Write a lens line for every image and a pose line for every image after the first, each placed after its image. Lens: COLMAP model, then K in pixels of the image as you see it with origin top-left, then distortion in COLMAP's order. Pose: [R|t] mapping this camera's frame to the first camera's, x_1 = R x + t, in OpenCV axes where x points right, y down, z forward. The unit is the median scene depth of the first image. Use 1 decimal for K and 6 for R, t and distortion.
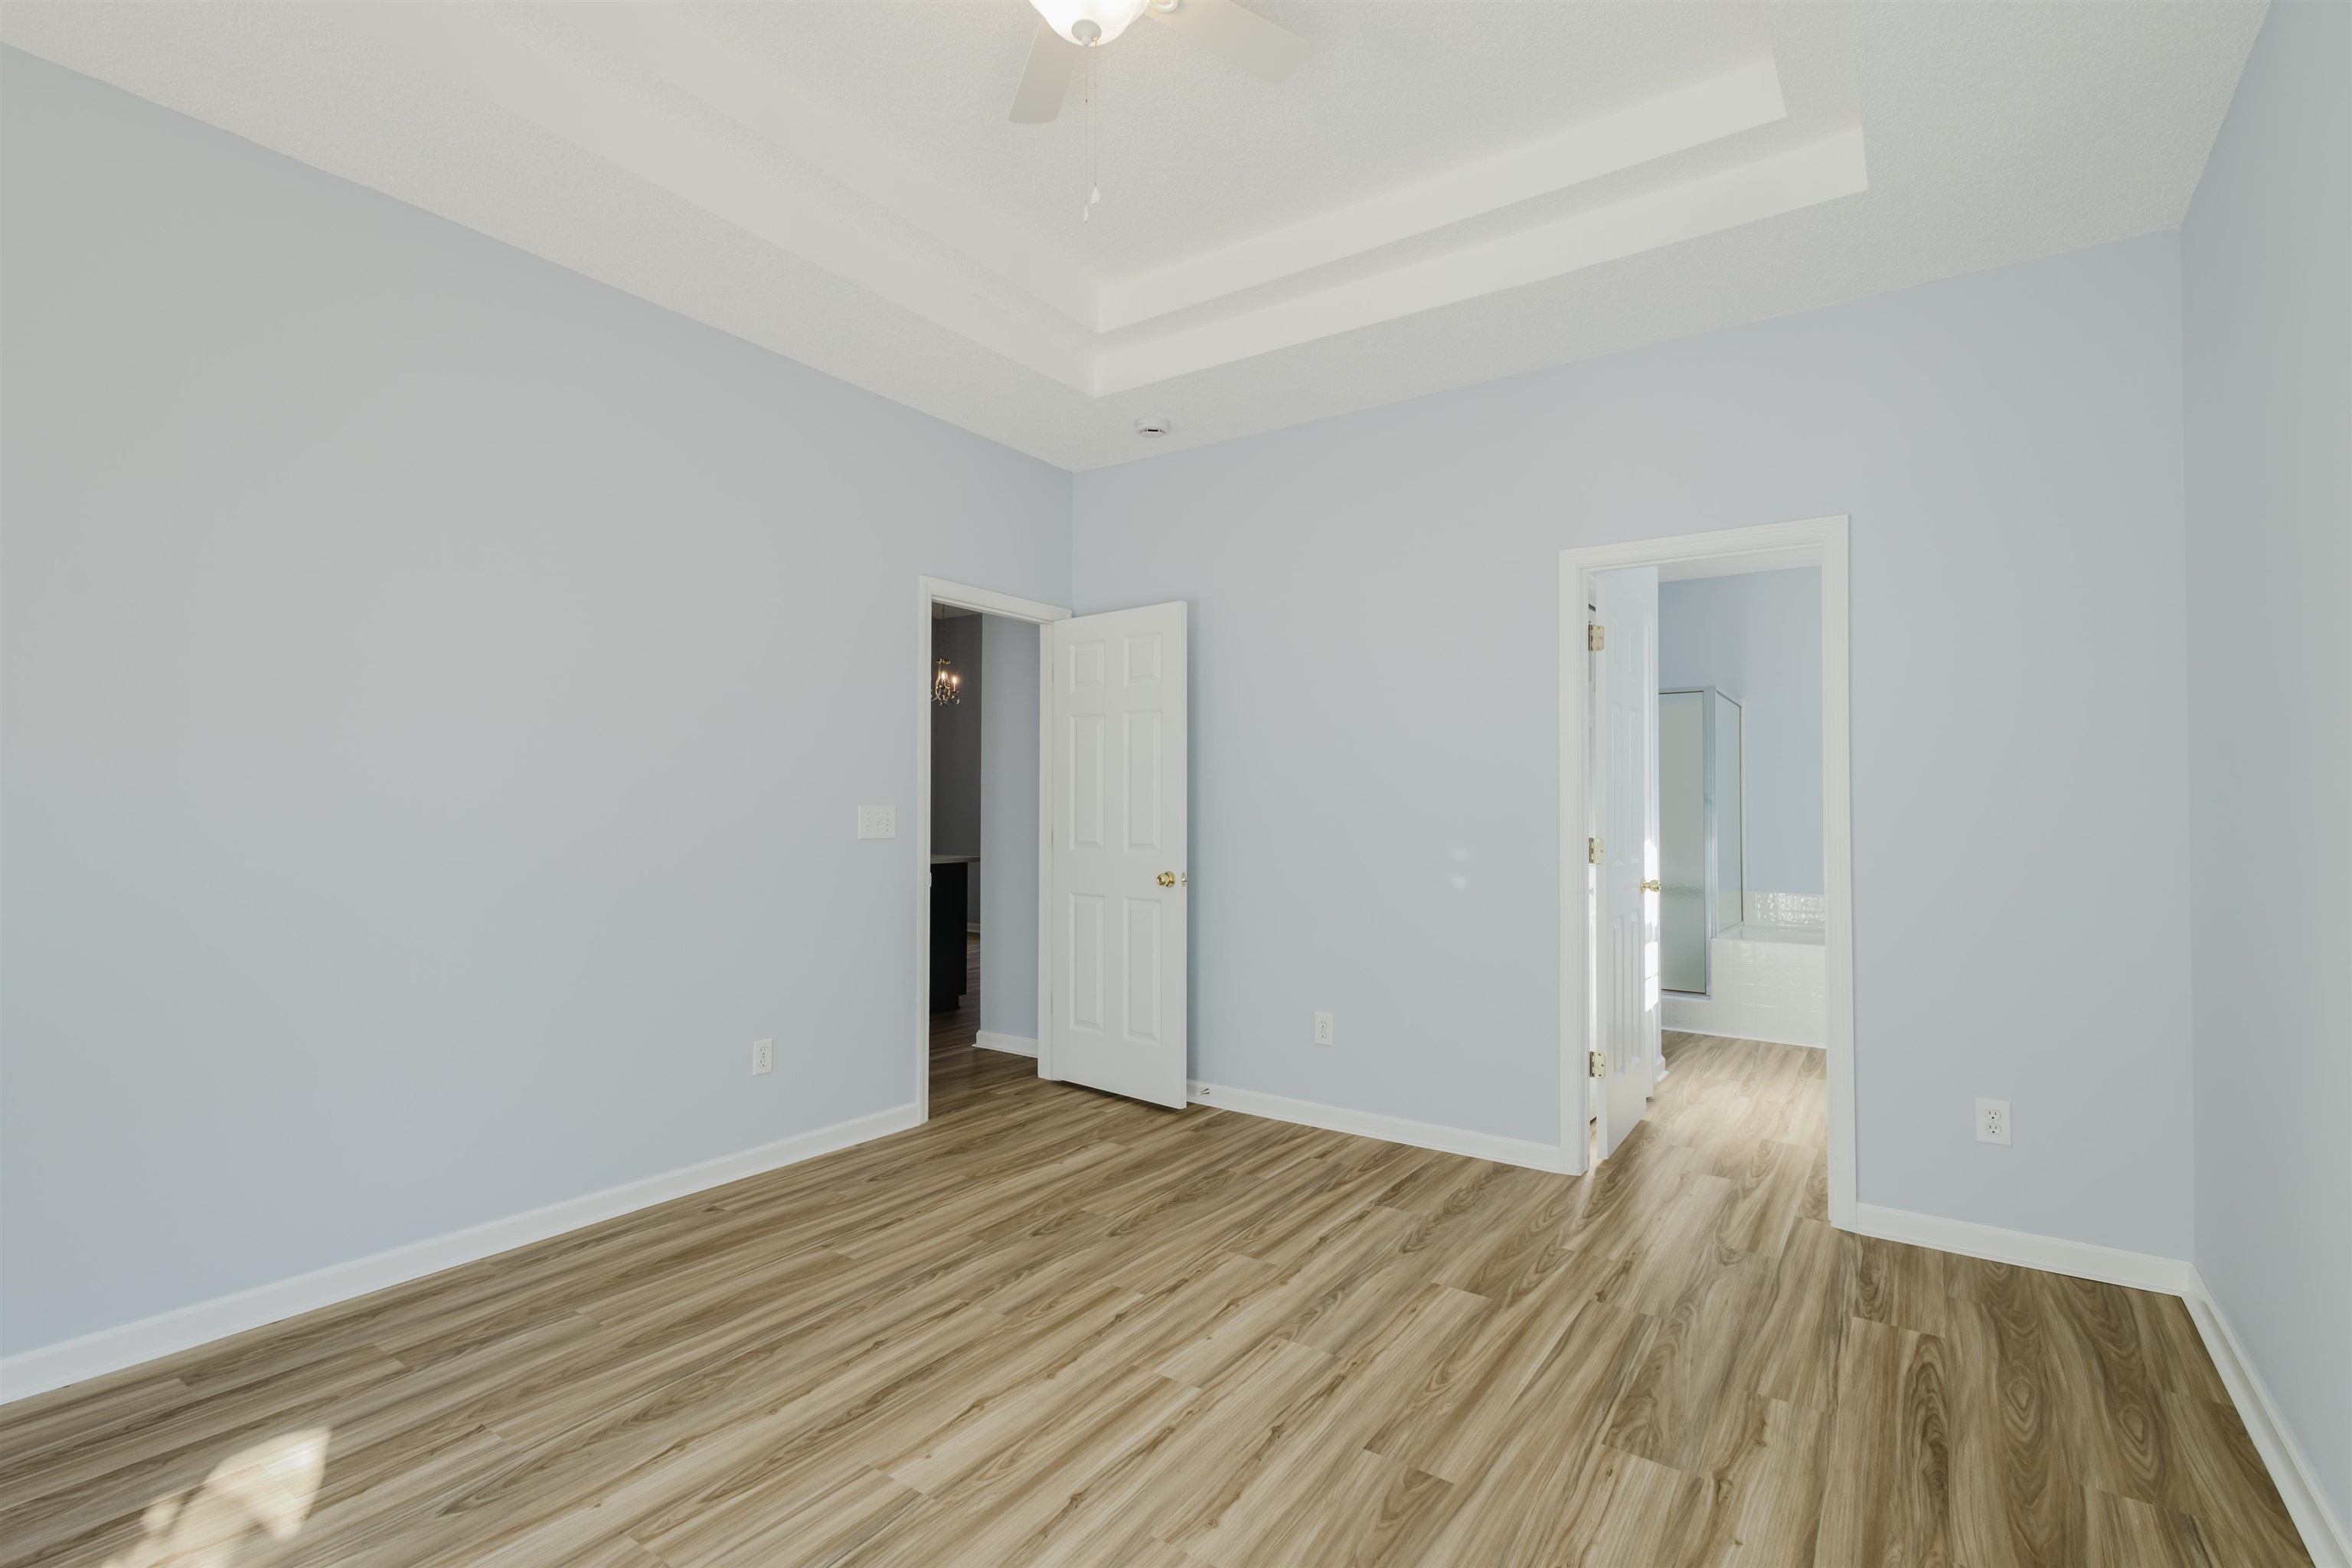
lens RADIAL K [[1094.6, 0, 1176.0], [0, 1094.6, 784.0], [0, 0, 1]] dist [0.010670, -0.001047]
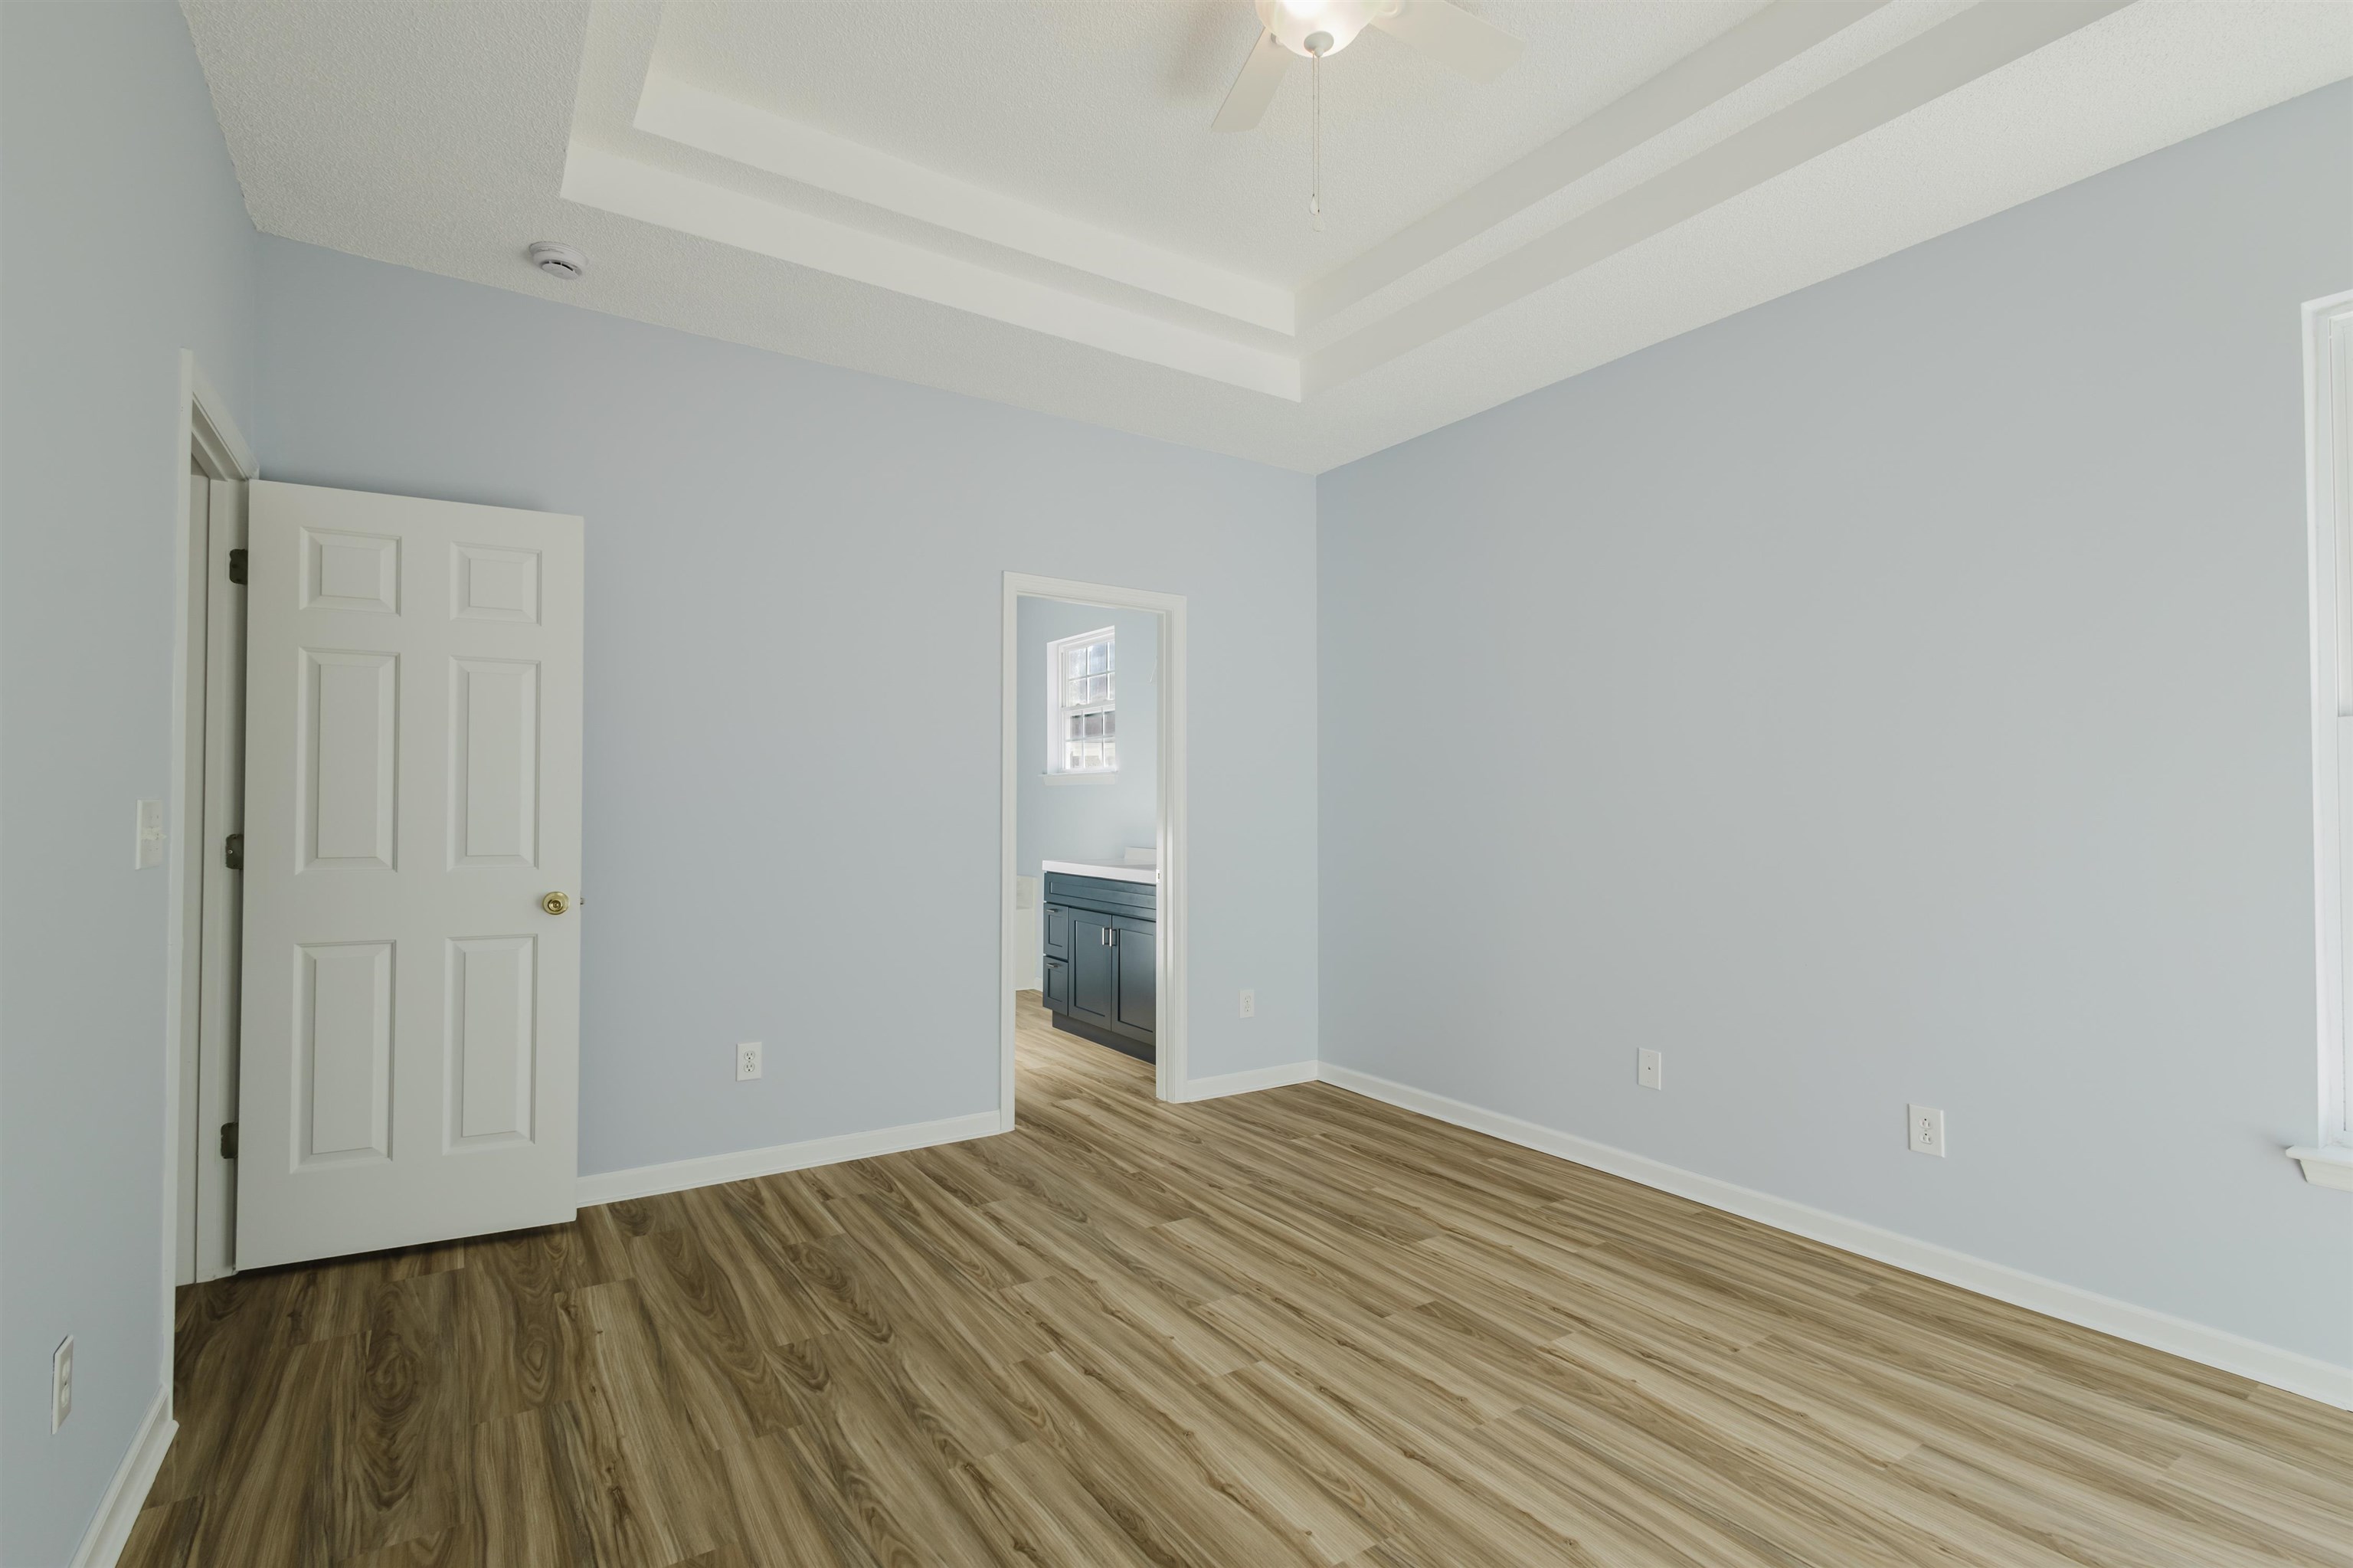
lens RADIAL K [[1090.0, 0, 1178.5], [0, 1090.0, 766.1], [0, 0, 1]] dist [0.012794, -0.002861]
pose [[0.365337, 0.031962, 0.930326, -0.828987], [-0.026272, 0.999366, -0.024017, 0.008336], [-0.930504, -0.015667, 0.365945, 0.581869]]
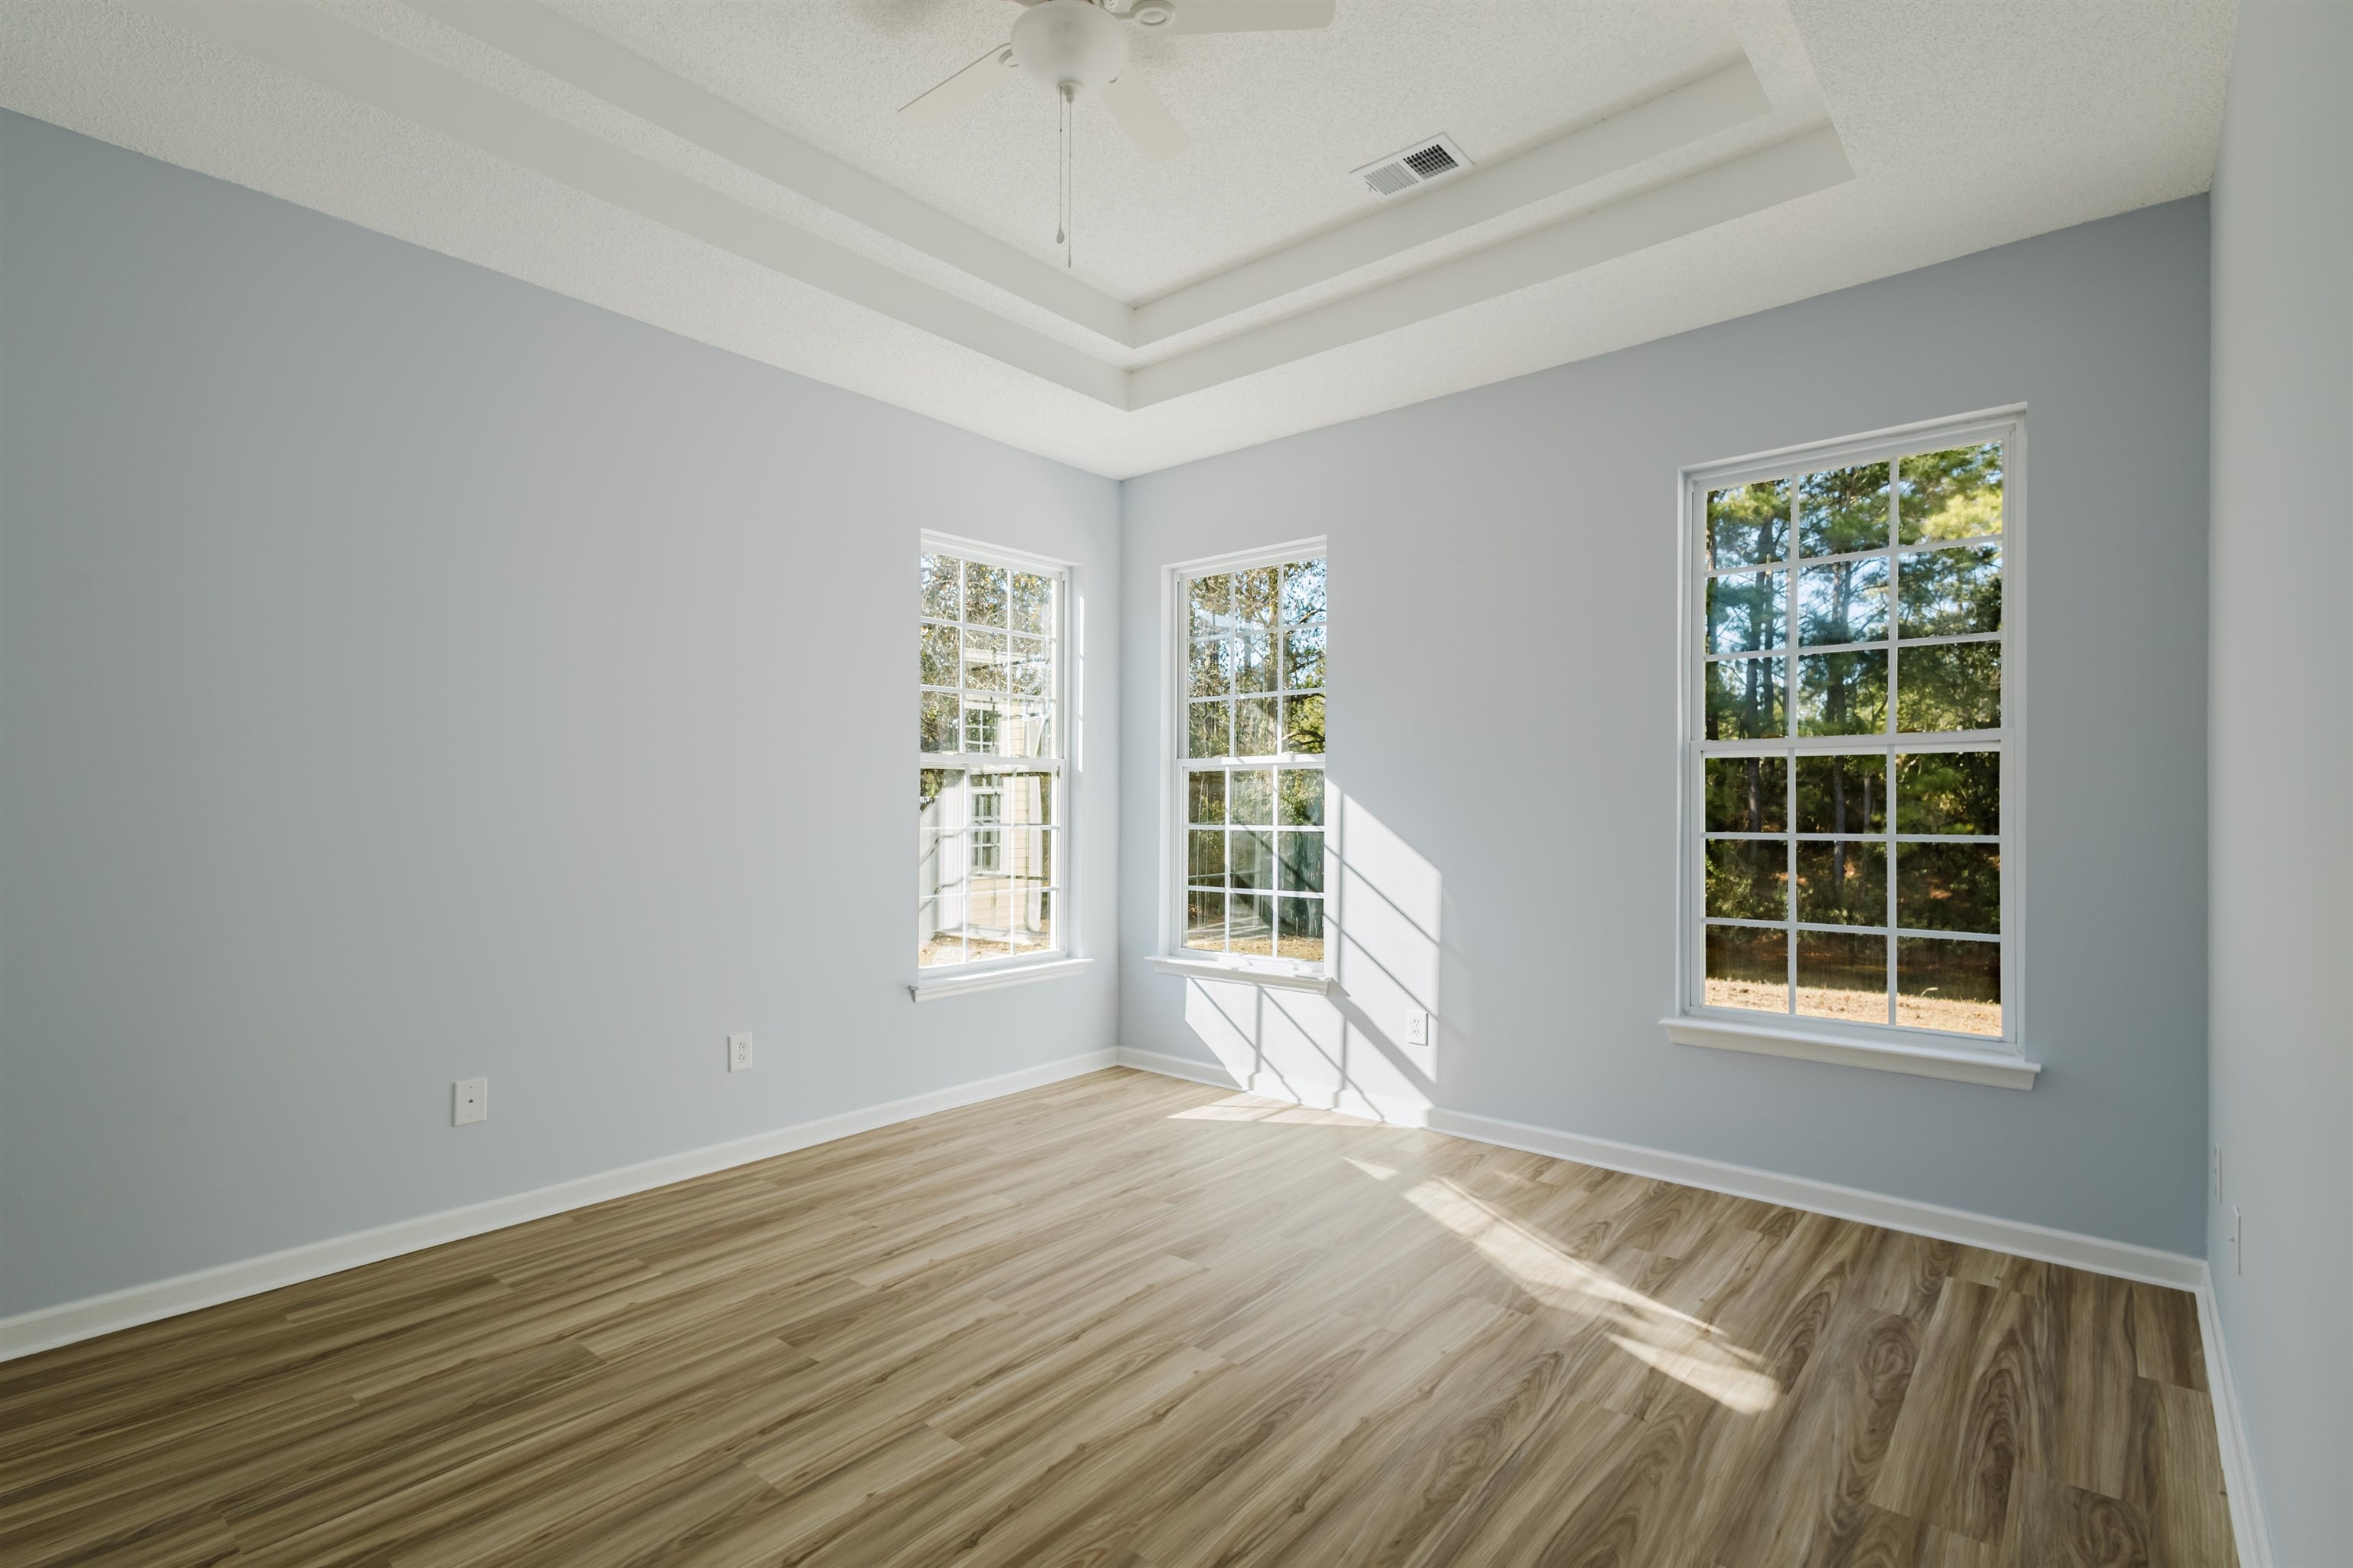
lens RADIAL K [[1085.2, 0, 1180.8], [0, 1085.2, 820.9], [0, 0, 1]] dist [0.022274, -0.006903]
pose [[-0.995879, -0.009523, 0.090189, -0.227893], [-0.010461, 0.999896, -0.009940, 0.036582], [-0.090085, -0.010842, -0.995875, 1.590955]]
